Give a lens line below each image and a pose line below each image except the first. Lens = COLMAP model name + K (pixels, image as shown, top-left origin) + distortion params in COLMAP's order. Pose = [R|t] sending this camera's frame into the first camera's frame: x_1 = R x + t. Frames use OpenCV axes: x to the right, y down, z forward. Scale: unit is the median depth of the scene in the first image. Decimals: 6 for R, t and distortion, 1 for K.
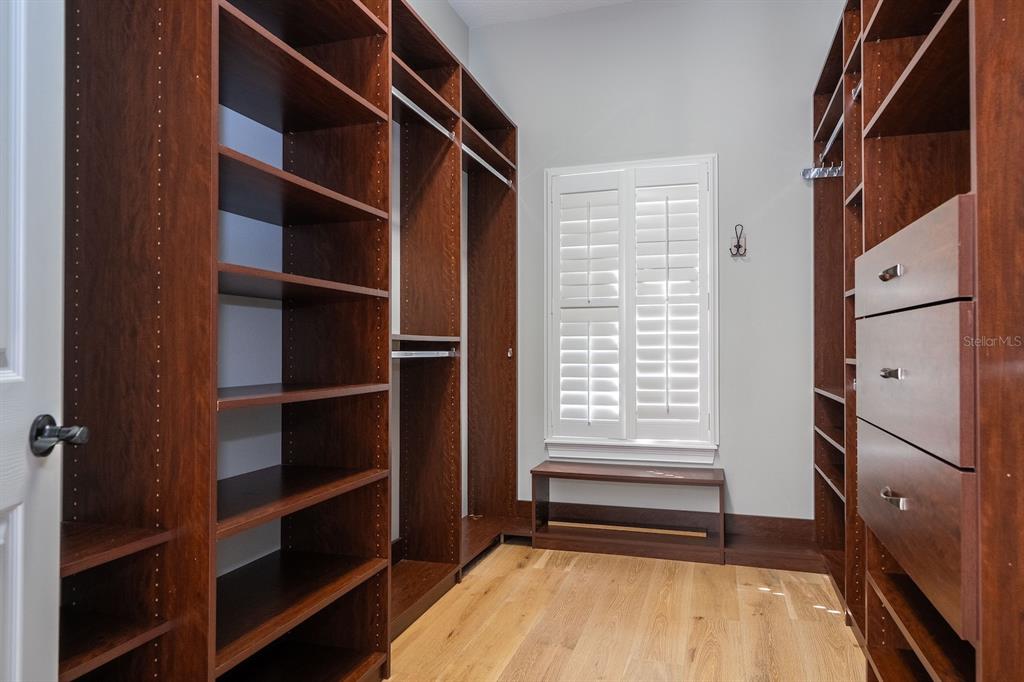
lens RADIAL K [[656.4, 0, 512.6], [0, 656.4, 341.0], [0, 0, 1]] dist [0.004533, -0.002397]
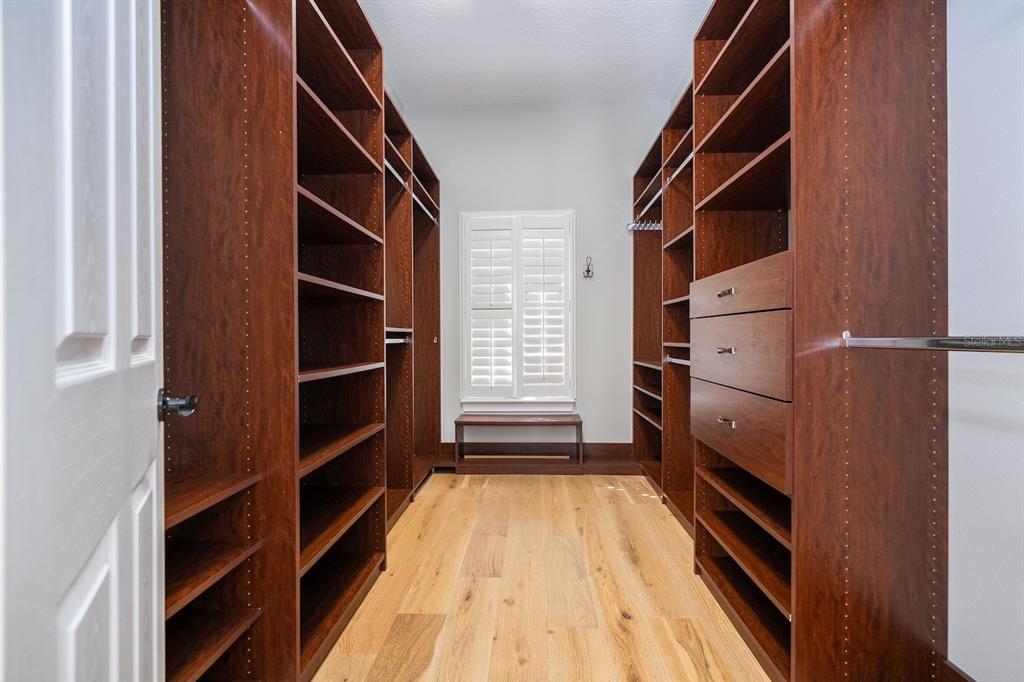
lens RADIAL K [[461.7, 0, 512.1], [0, 461.7, 340.3], [0, 0, 1]] dist [-0.005154, 0.003729]
pose [[0.966495, -0.003246, 0.256665, -0.126915], [-0.001326, 0.999844, 0.017640, 0.000880], [-0.256683, -0.017389, 0.966339, -0.013572]]
